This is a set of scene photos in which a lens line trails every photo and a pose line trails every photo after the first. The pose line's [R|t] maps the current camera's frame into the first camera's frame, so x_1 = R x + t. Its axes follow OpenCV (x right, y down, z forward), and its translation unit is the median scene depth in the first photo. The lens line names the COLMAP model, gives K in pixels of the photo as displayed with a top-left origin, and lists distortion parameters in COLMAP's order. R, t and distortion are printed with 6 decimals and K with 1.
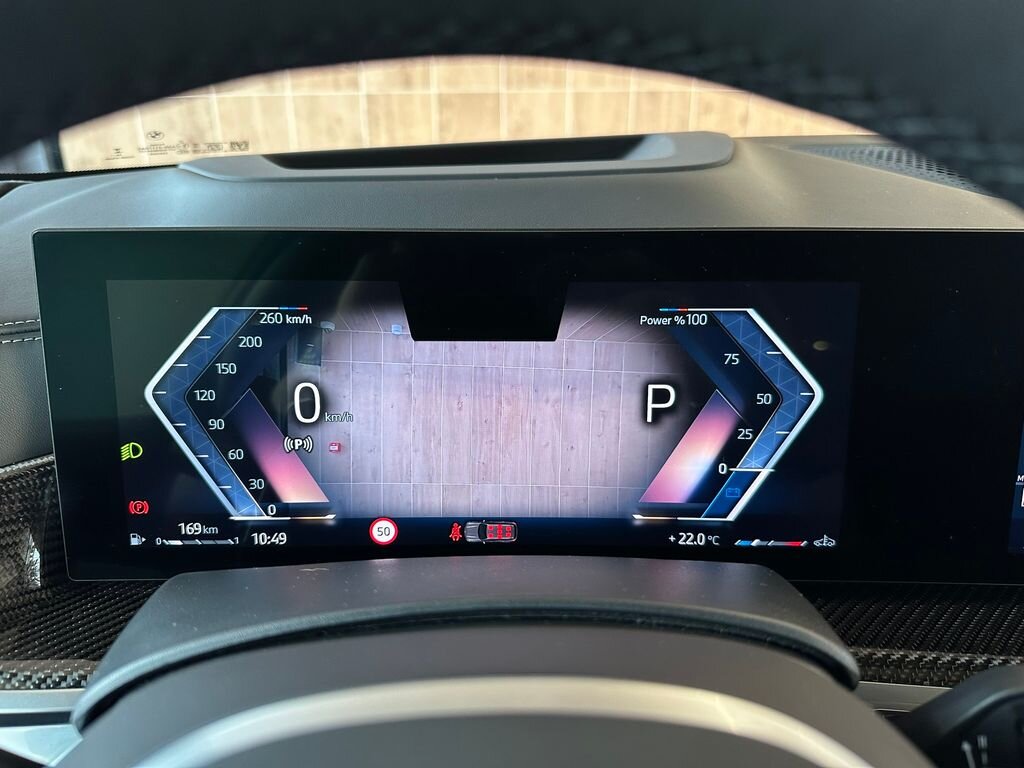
lens RADIAL K [[714.4, 0, 518.5], [0, 714.4, 373.5], [0, 0, 1]] dist [-0.009512, -0.011209]
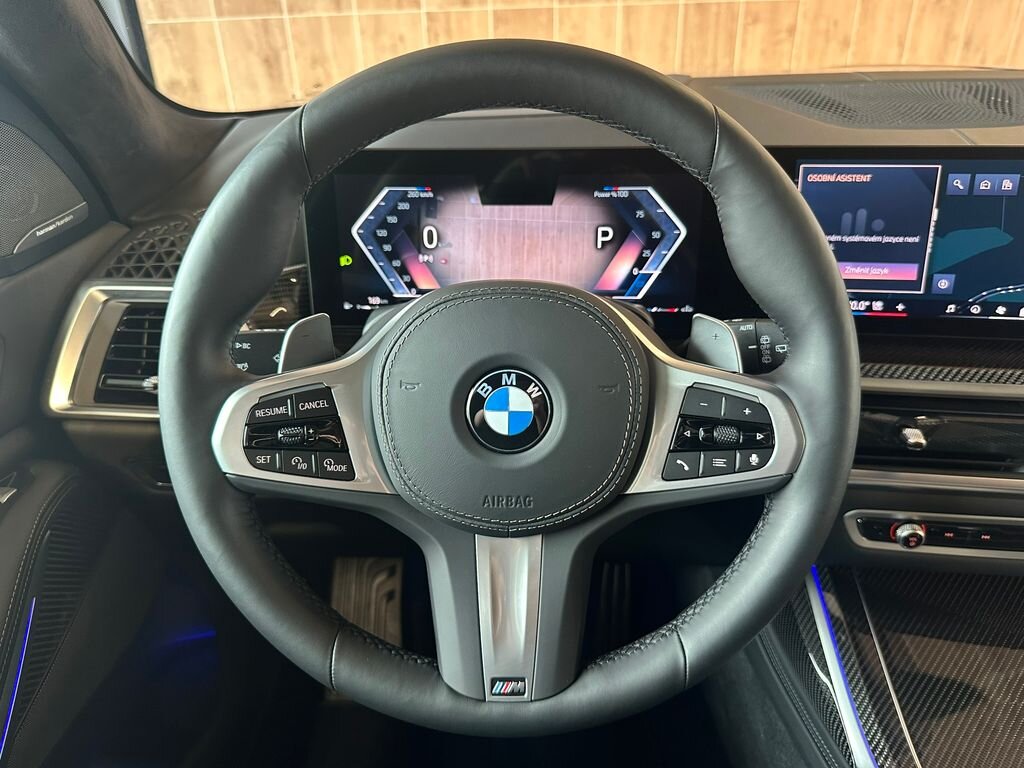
lens RADIAL K [[714.4, 0, 516.0], [0, 714.4, 403.8], [0, 0, 1]] dist [-0.009512, -0.011209]
pose [[0.996686, 0.018866, -0.079129, 0.118359], [-0.006609, 0.988299, 0.152388, 0.197785], [0.081078, -0.151360, 0.985148, -1.057782]]
